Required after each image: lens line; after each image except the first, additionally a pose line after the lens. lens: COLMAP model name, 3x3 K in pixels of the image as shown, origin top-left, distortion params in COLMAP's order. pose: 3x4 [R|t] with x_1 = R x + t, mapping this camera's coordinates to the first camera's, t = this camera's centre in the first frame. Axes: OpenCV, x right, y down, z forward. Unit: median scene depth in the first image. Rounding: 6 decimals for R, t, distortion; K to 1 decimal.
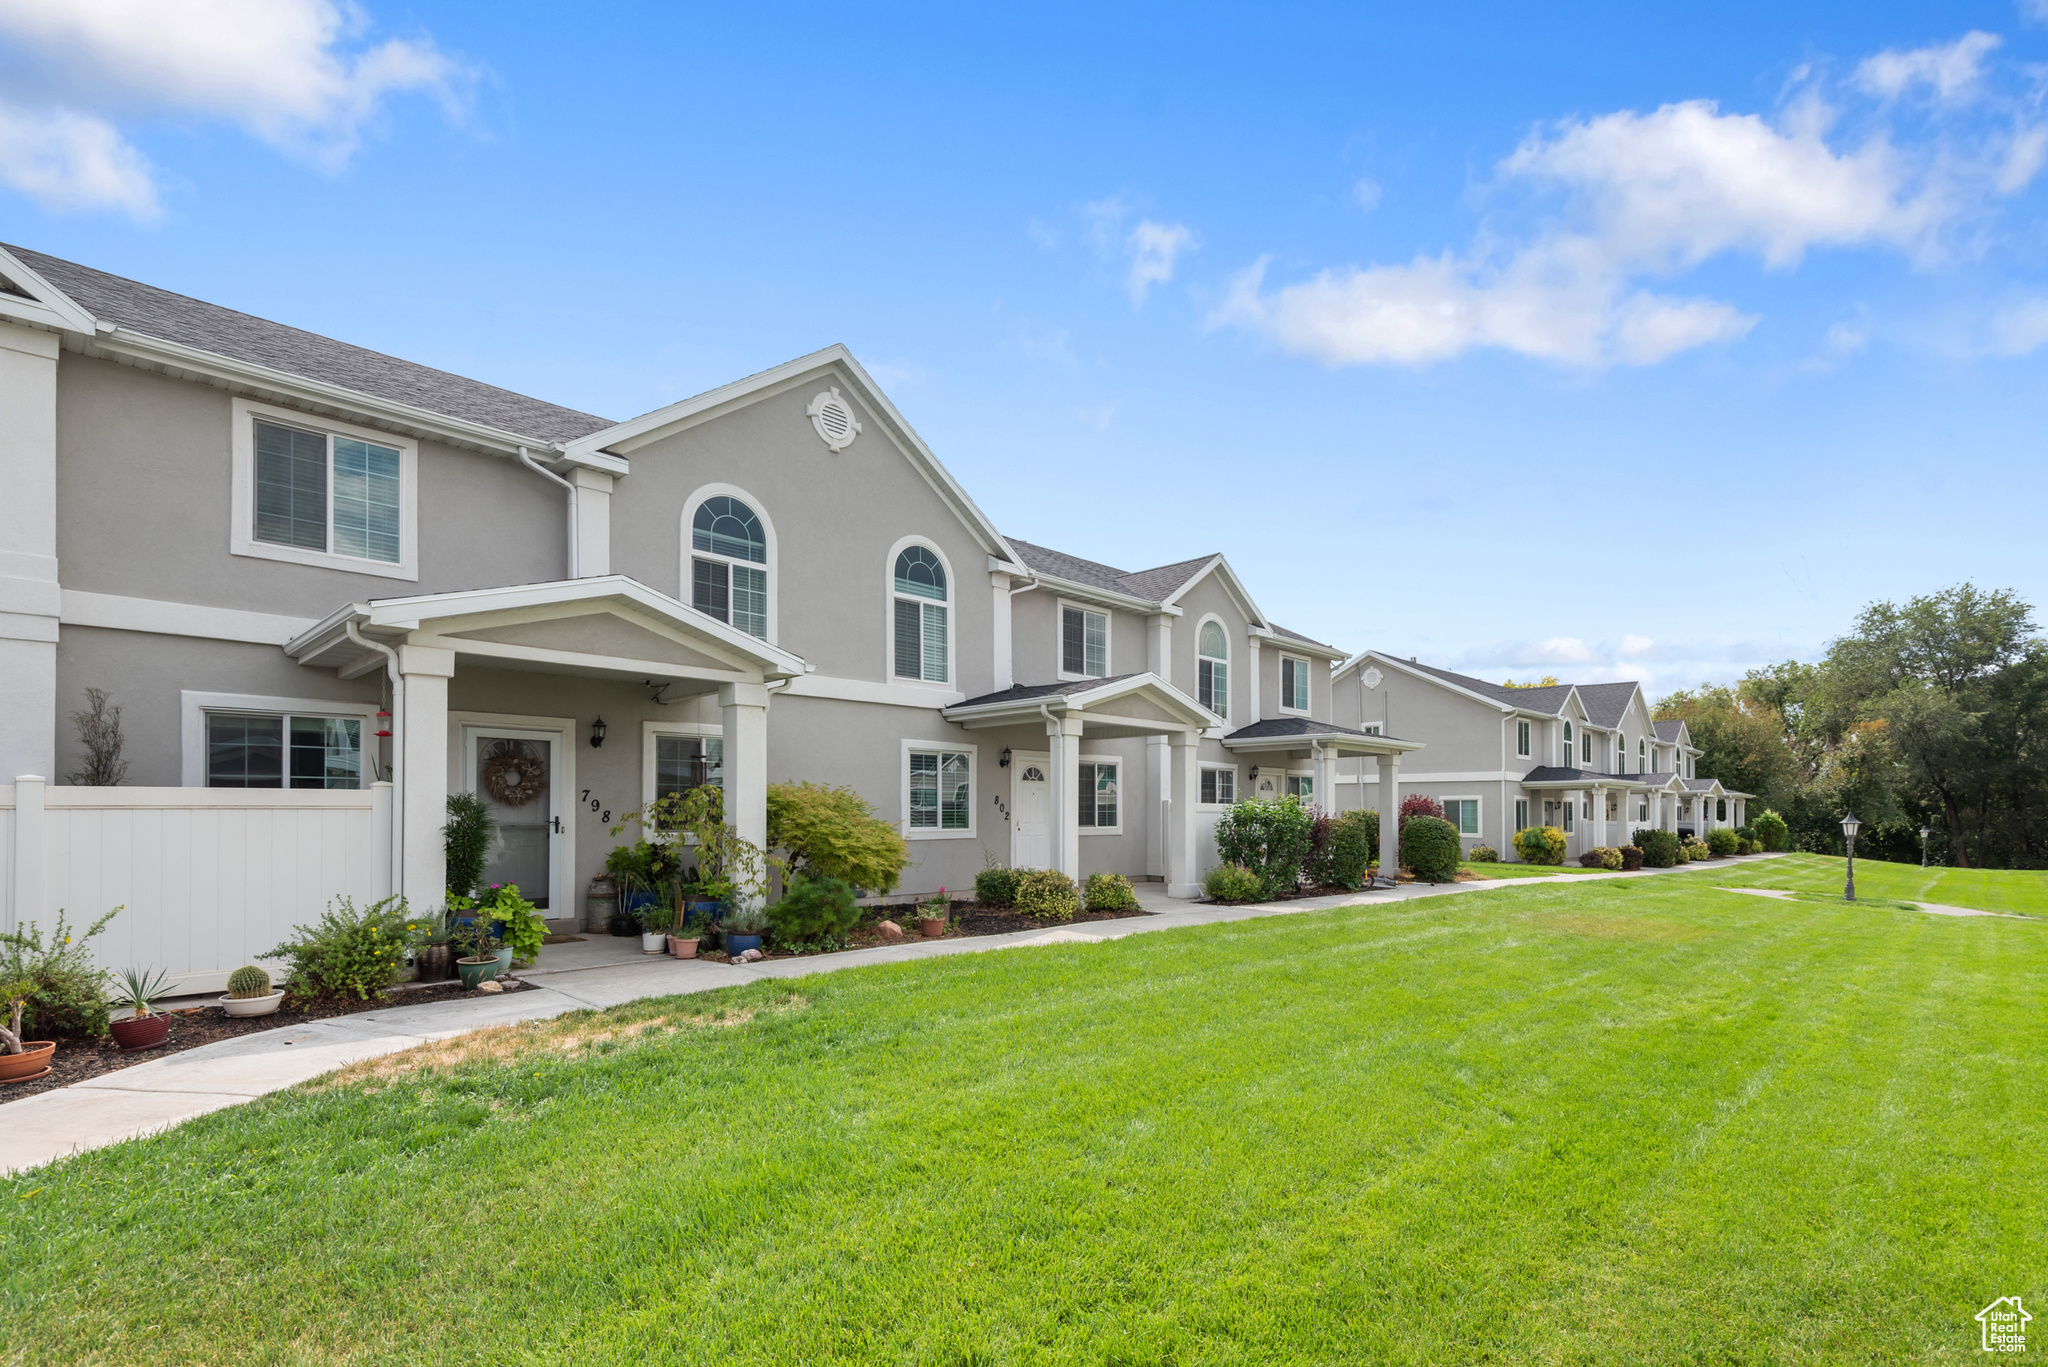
lens RADIAL K [[928.3, 0, 1021.8], [0, 928.3, 698.2], [0, 0, 1]] dist [0.035179, 0.000094]
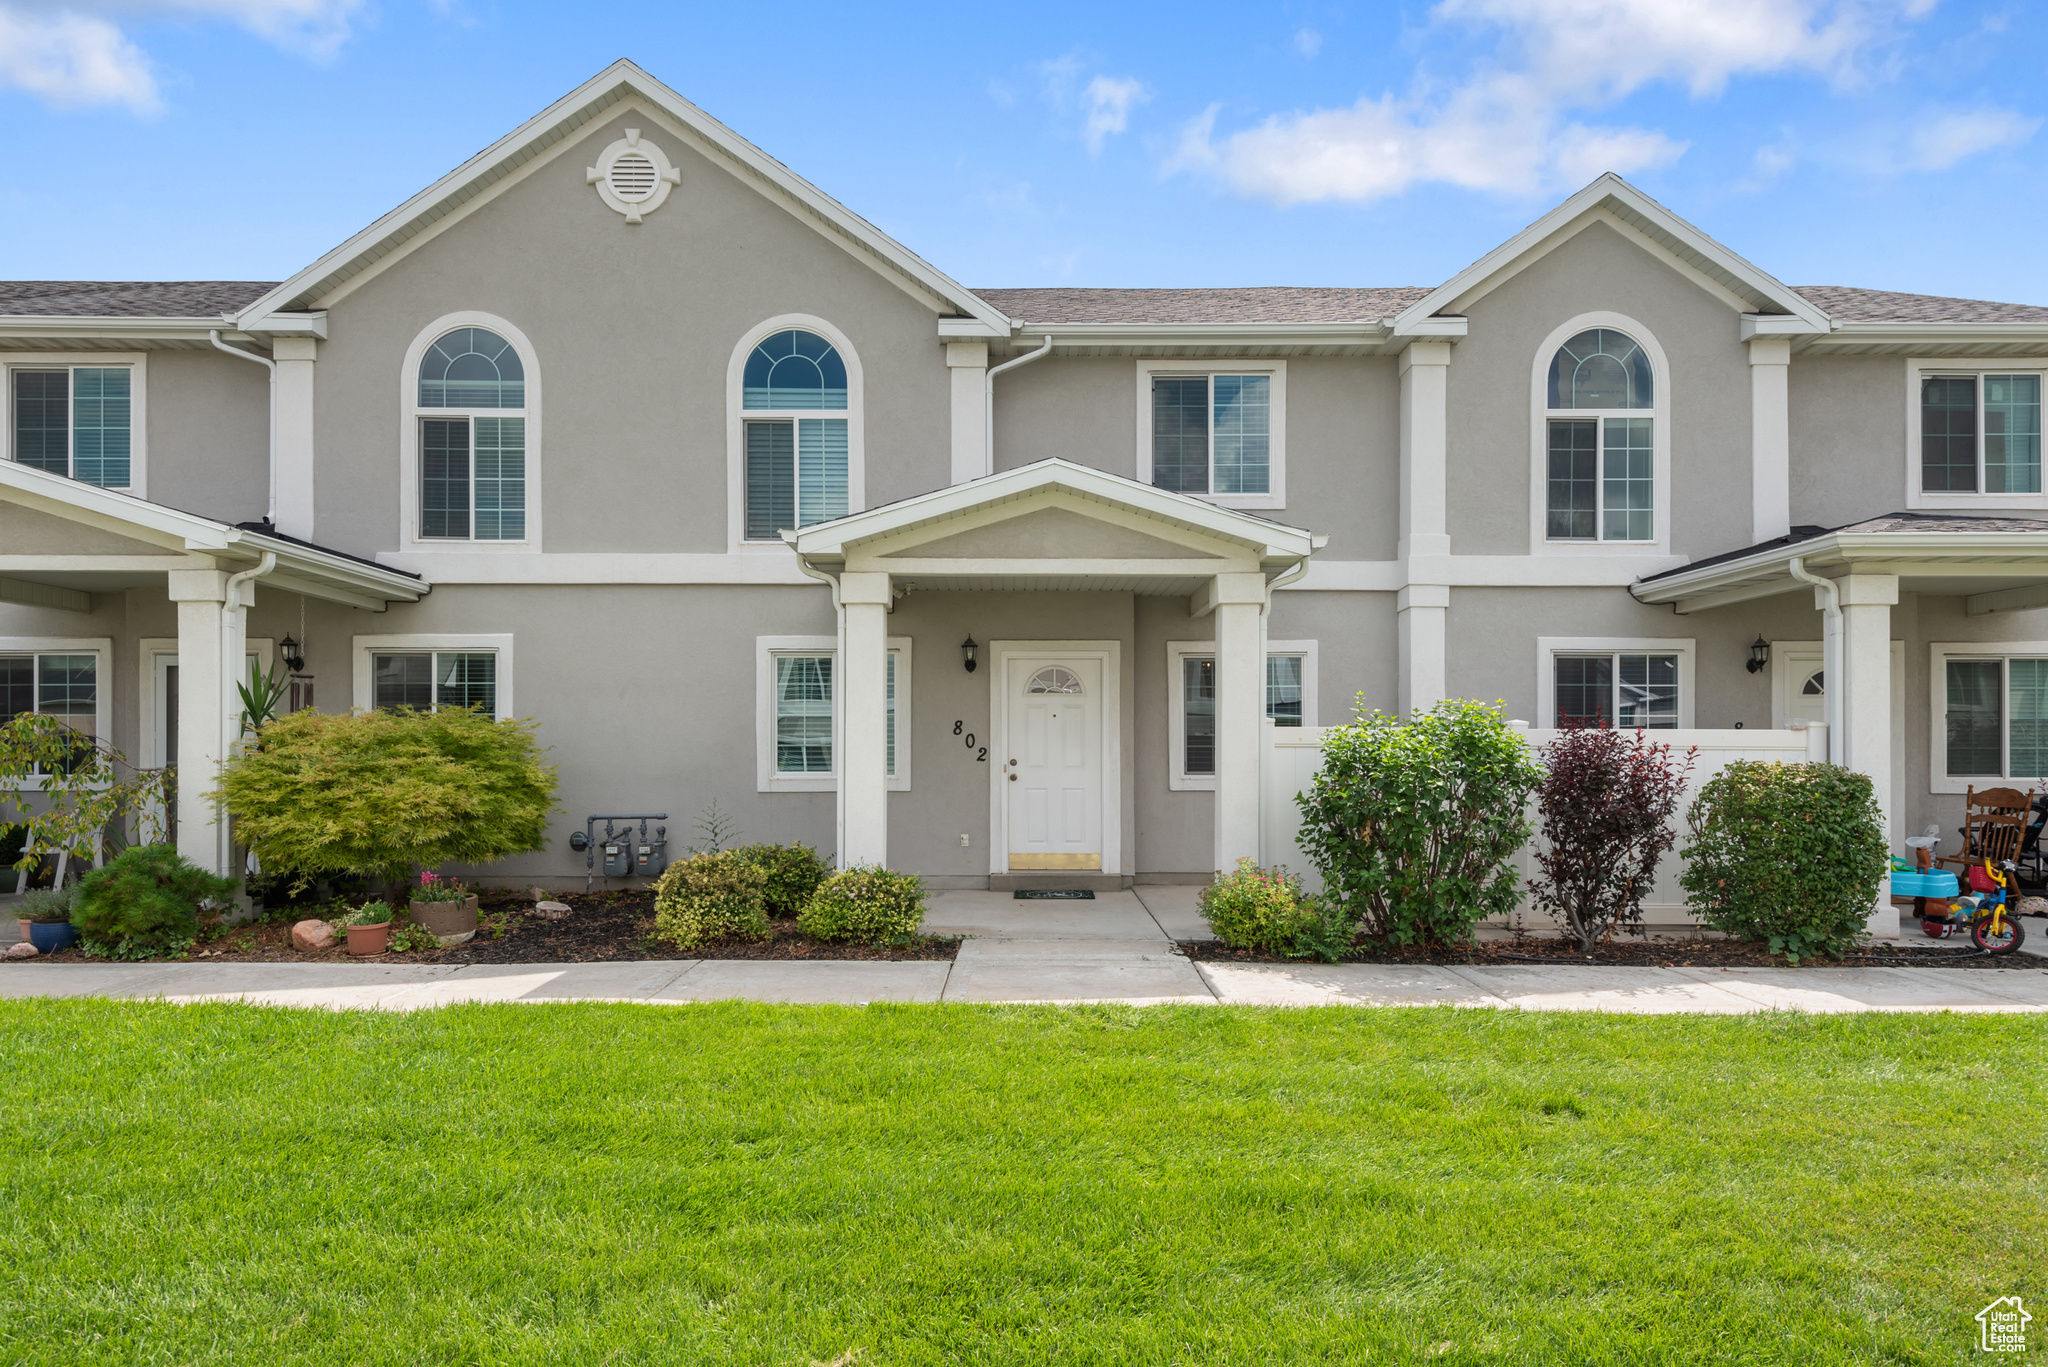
lens RADIAL K [[1152.0, 0, 1026.2], [0, 1152.0, 669.2], [0, 0, 1]] dist [0.018270, -0.000460]
pose [[0.711513, -0.048946, -0.700966, 0.503059], [0.085804, 0.996158, 0.017536, 0.061490], [0.697415, -0.072623, 0.712979, 0.493097]]
